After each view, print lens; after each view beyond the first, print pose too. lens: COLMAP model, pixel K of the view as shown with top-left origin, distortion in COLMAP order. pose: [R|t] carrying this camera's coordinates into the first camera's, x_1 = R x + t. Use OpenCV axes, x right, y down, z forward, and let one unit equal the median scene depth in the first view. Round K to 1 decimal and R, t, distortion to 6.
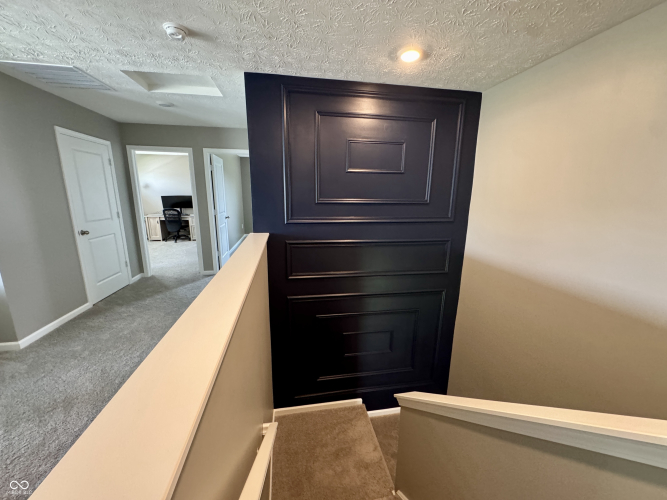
lens RADIAL K [[280.5, 0, 335.6], [0, 280.5, 252.3], [0, 0, 1]] dist [-0.002029, 0.000489]
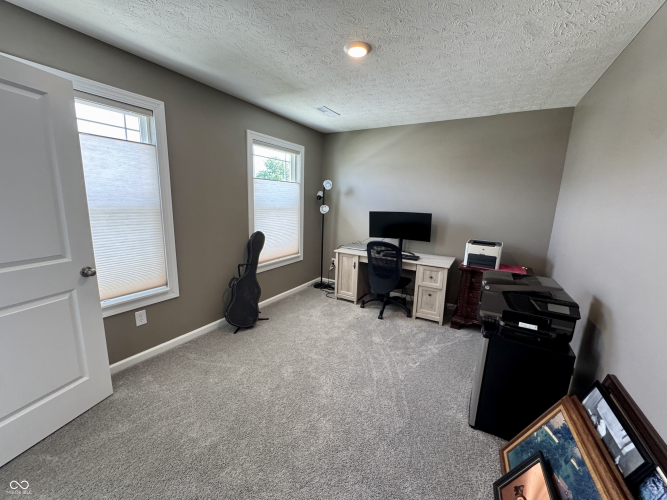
lens RADIAL K [[280.5, 0, 333.7], [0, 280.5, 251.8], [0, 0, 1]] dist [-0.002029, 0.000489]
pose [[0.772095, 0.135800, -0.620828, -0.361095], [-0.165317, 0.986188, 0.010121, -0.127667], [0.613628, 0.094819, 0.783881, 0.589473]]
